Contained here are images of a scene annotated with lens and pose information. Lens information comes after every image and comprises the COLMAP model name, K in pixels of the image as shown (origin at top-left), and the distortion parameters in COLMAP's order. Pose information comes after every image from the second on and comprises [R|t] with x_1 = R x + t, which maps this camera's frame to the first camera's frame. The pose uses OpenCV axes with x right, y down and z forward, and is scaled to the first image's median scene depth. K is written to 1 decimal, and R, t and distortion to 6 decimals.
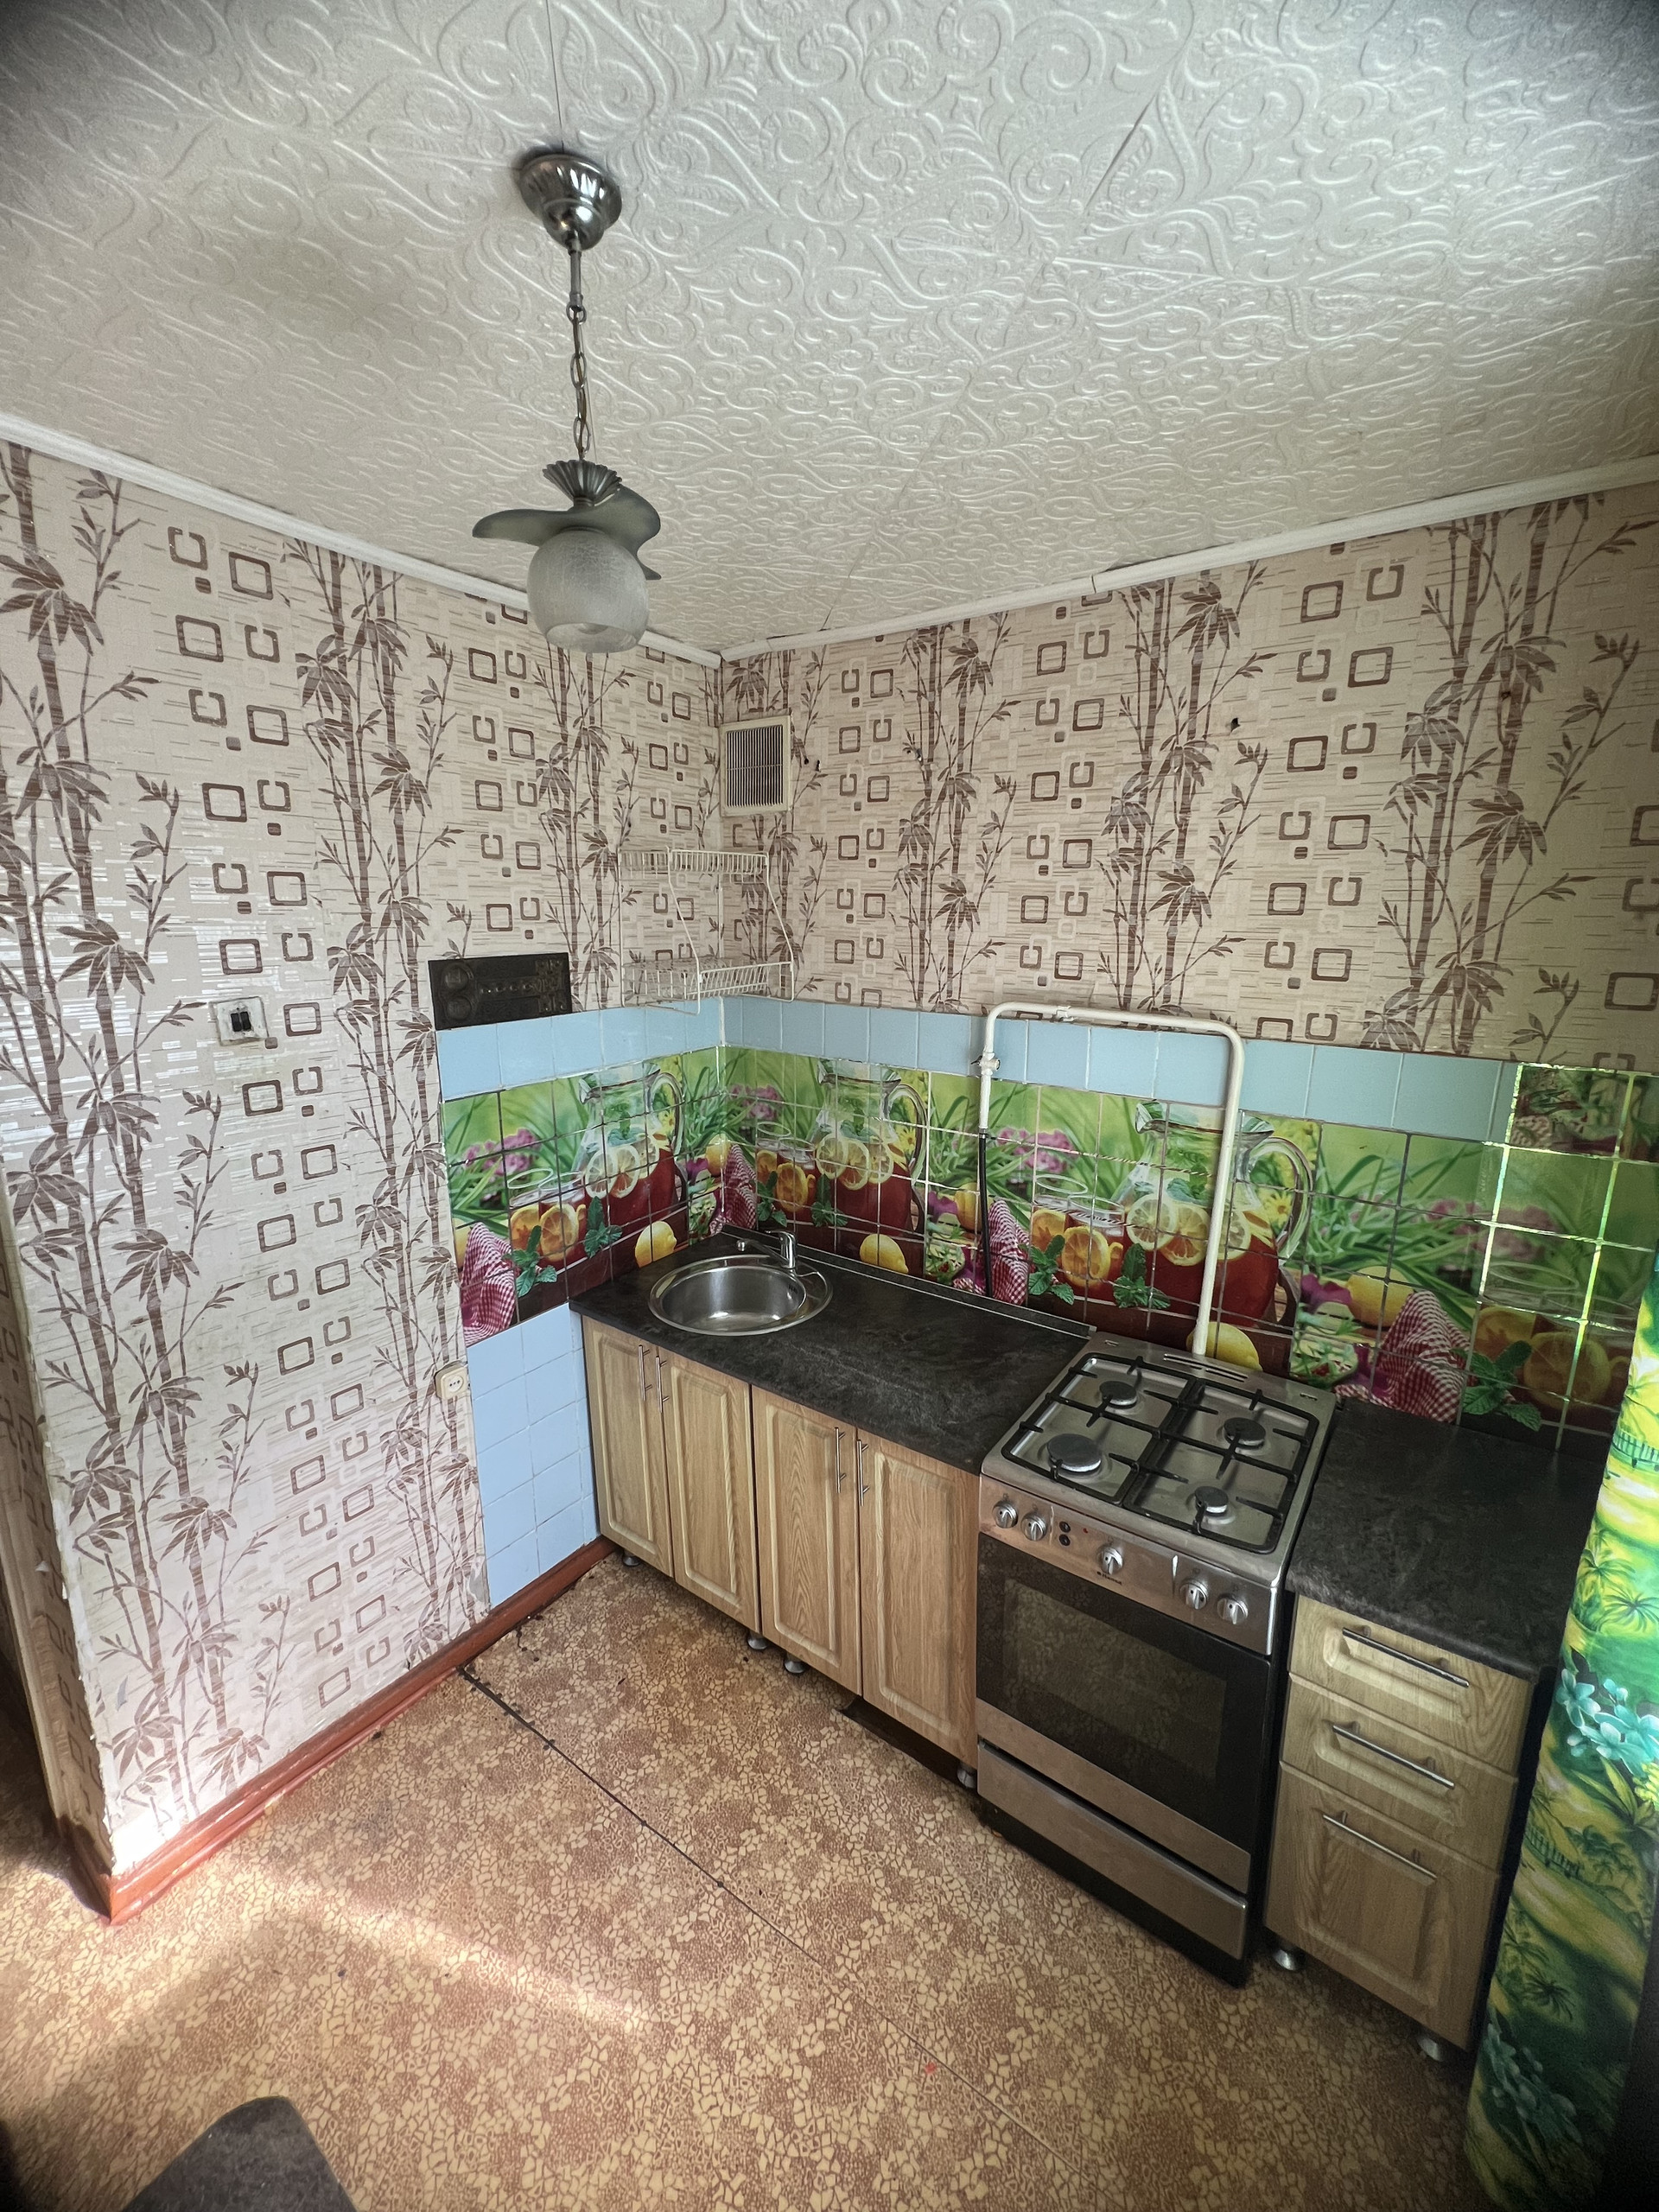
lens RADIAL K [[894.2, 0, 835.2], [0, 894.2, 1103.0], [0, 0, 1]] dist [-0.000611, -0.000397]
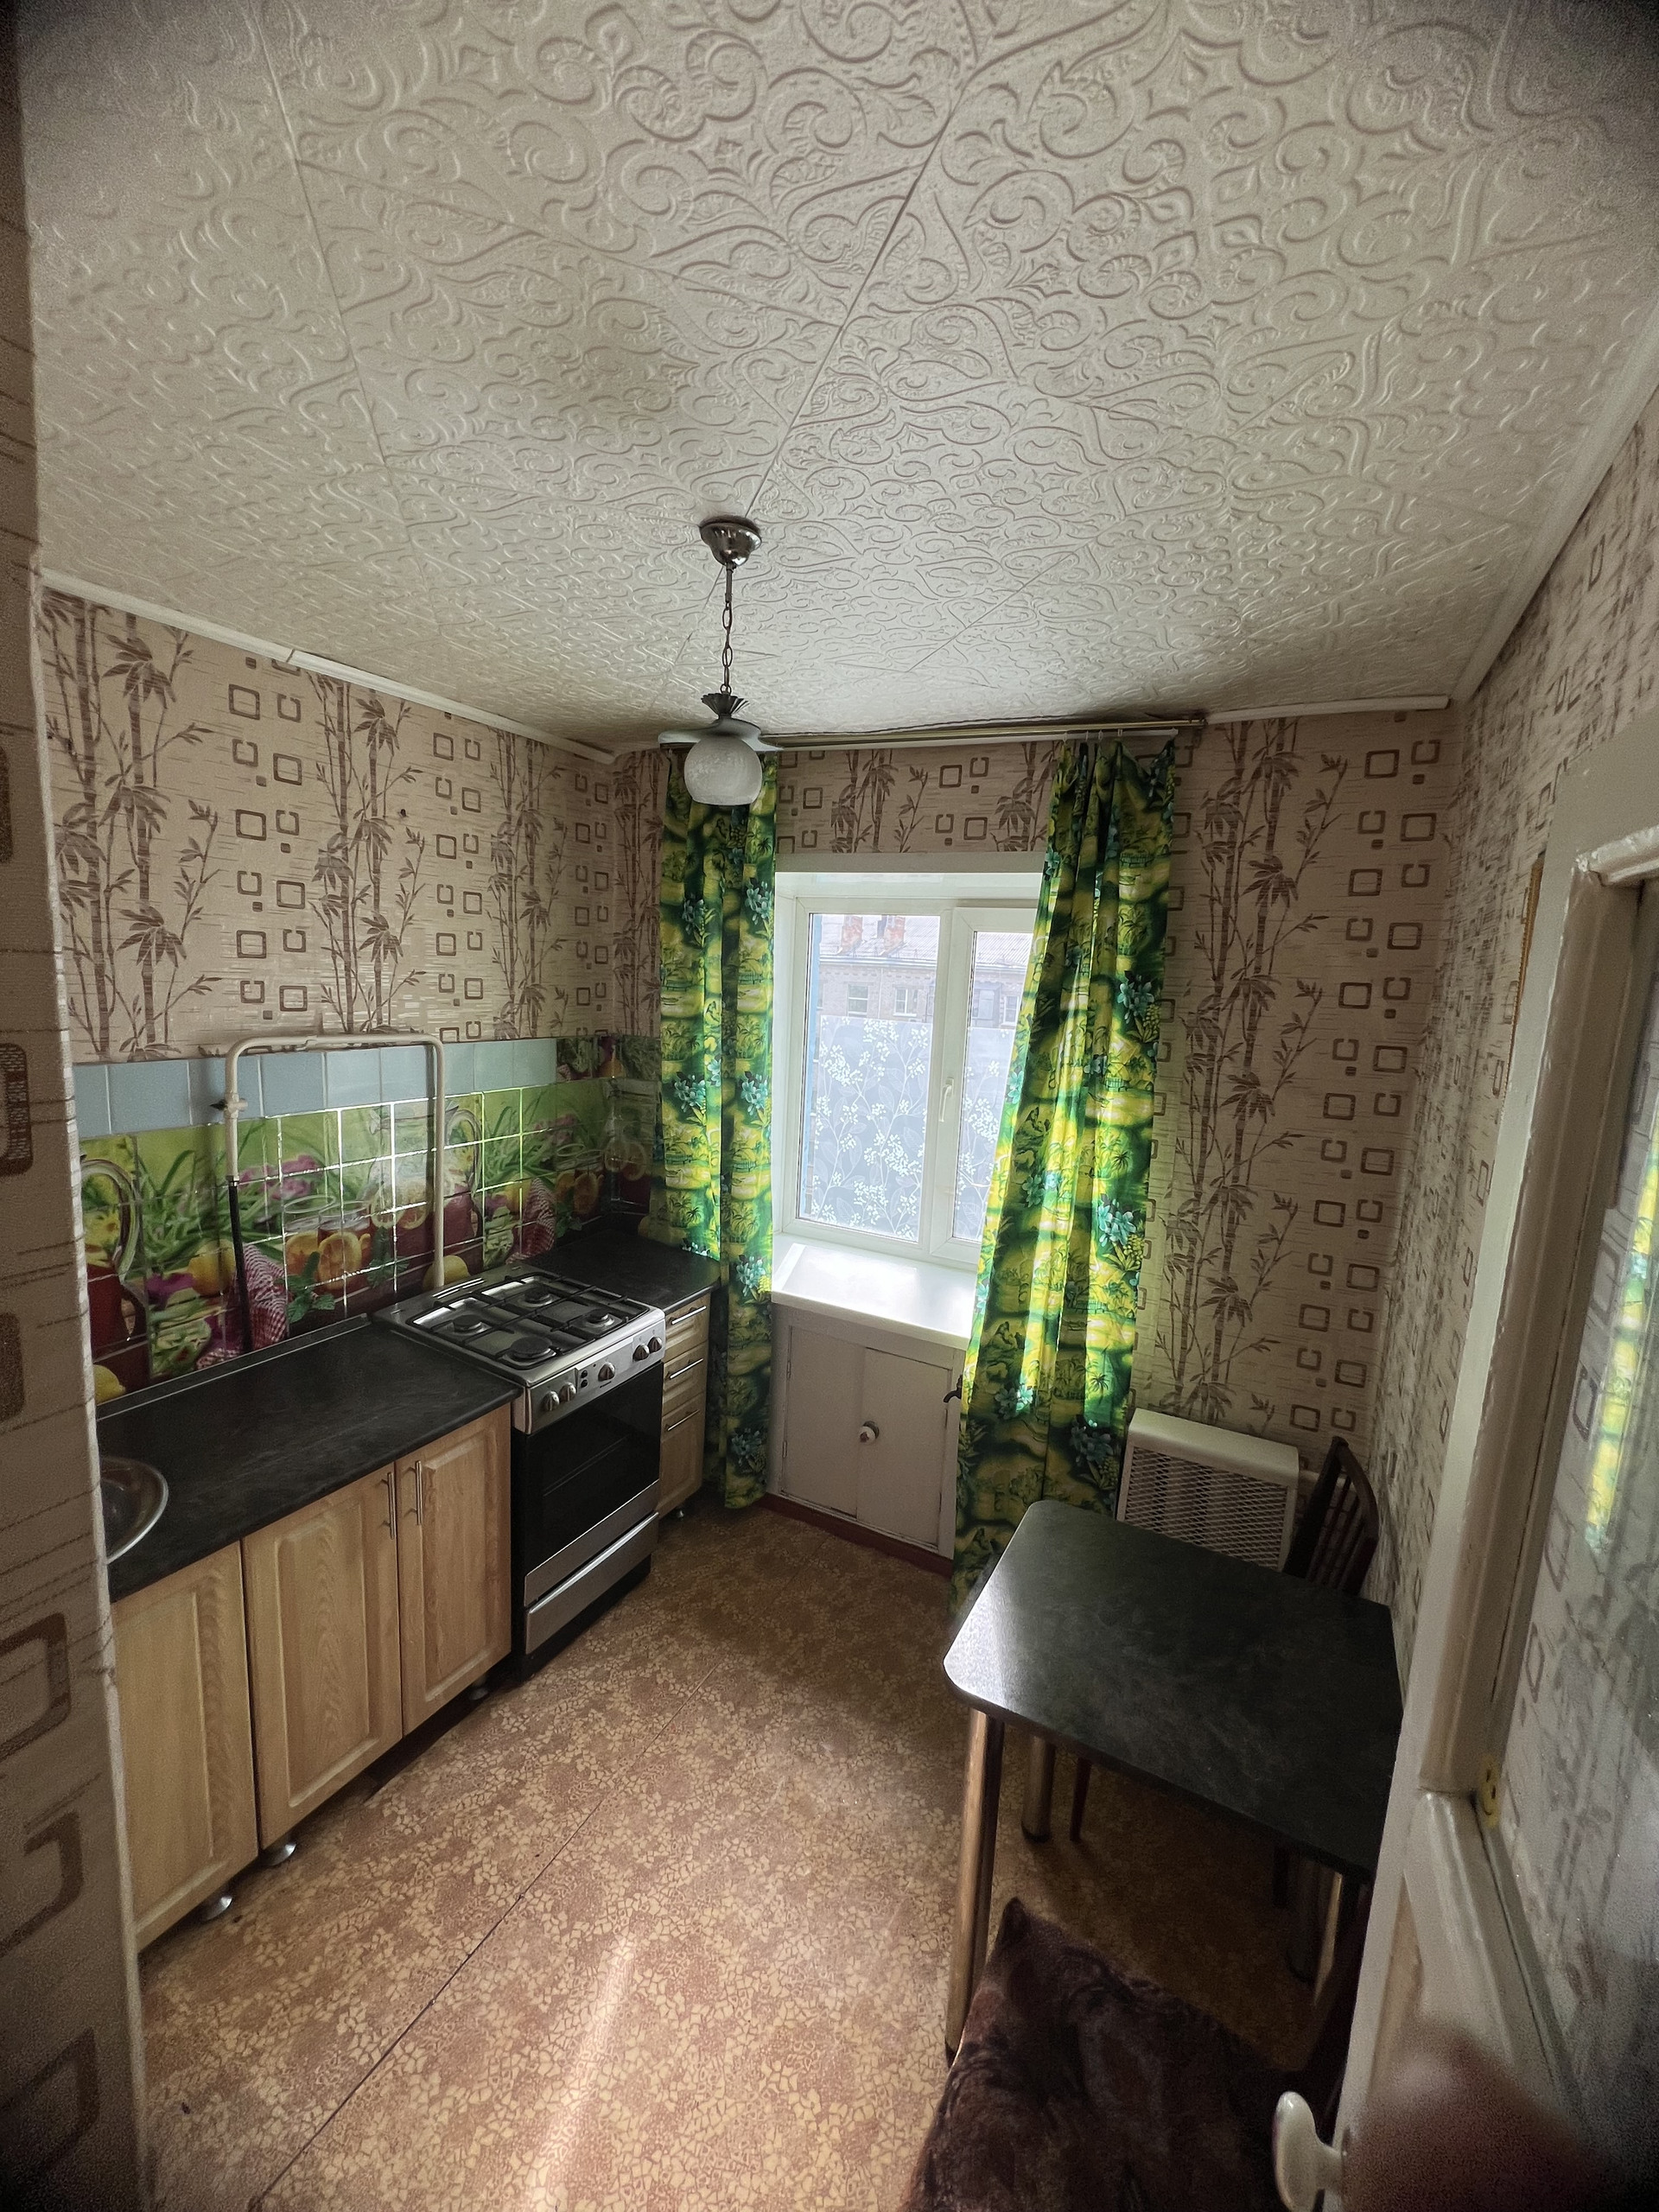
lens RADIAL K [[894.2, 0, 837.2], [0, 894.2, 1106.9], [0, 0, 1]] dist [-0.000611, -0.000397]
pose [[-0.129009, -0.167288, 0.977431, -0.918853], [0.162781, 0.968725, 0.187283, -0.127367], [-0.978192, 0.183269, -0.097743, 0.513837]]
